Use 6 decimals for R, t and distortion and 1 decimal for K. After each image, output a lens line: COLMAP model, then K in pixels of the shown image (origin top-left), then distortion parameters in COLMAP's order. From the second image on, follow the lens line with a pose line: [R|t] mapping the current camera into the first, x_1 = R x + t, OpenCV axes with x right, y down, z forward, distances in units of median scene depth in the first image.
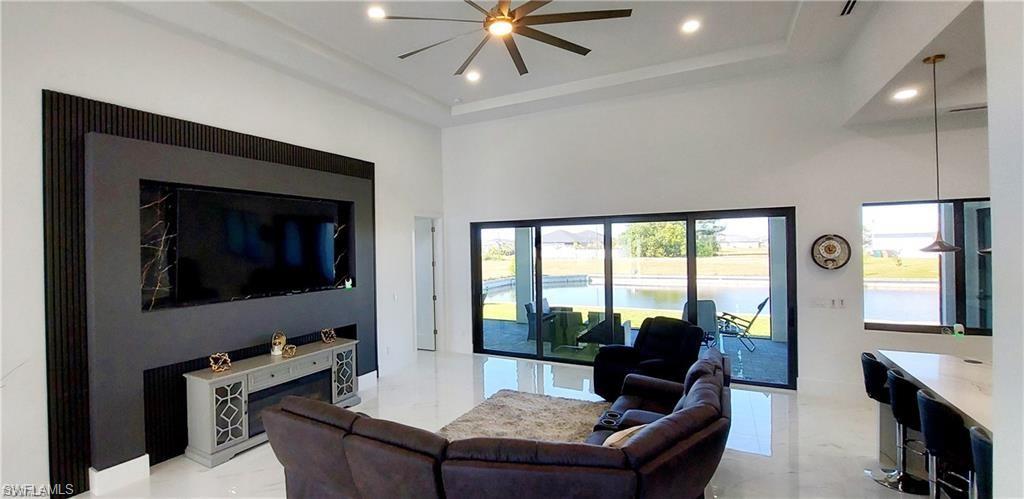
lens RADIAL K [[444.5, 0, 512.5], [0, 444.5, 249.0], [0, 0, 1]] dist [0.000435, 0.000055]
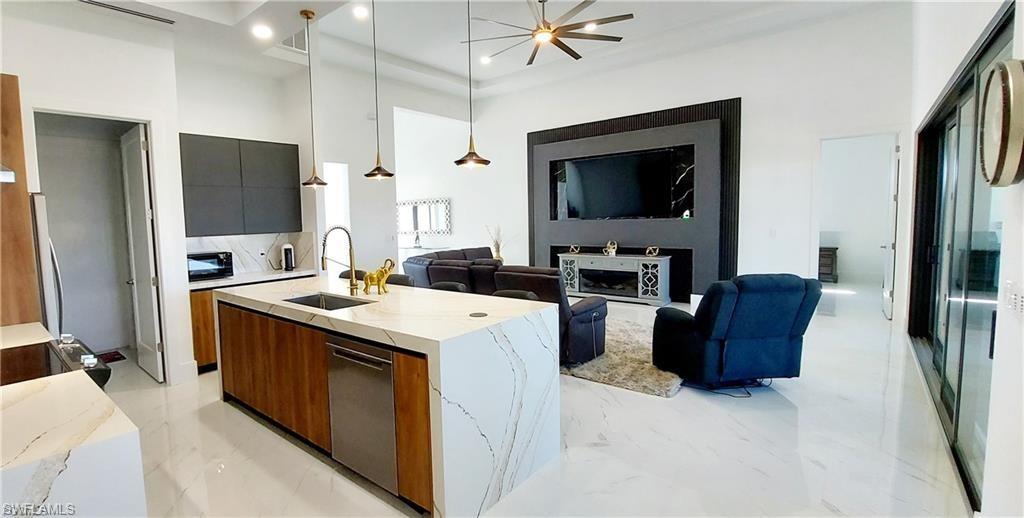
lens RADIAL K [[445.4, 0, 511.6], [0, 445.4, 256.9], [0, 0, 1]] dist [-0.003388, -0.000203]
pose [[-0.171066, 0.087827, -0.981337, 0.886212], [0.013230, 0.996134, 0.086845, 0.081285], [0.985171, 0.001873, -0.171566, 0.735665]]
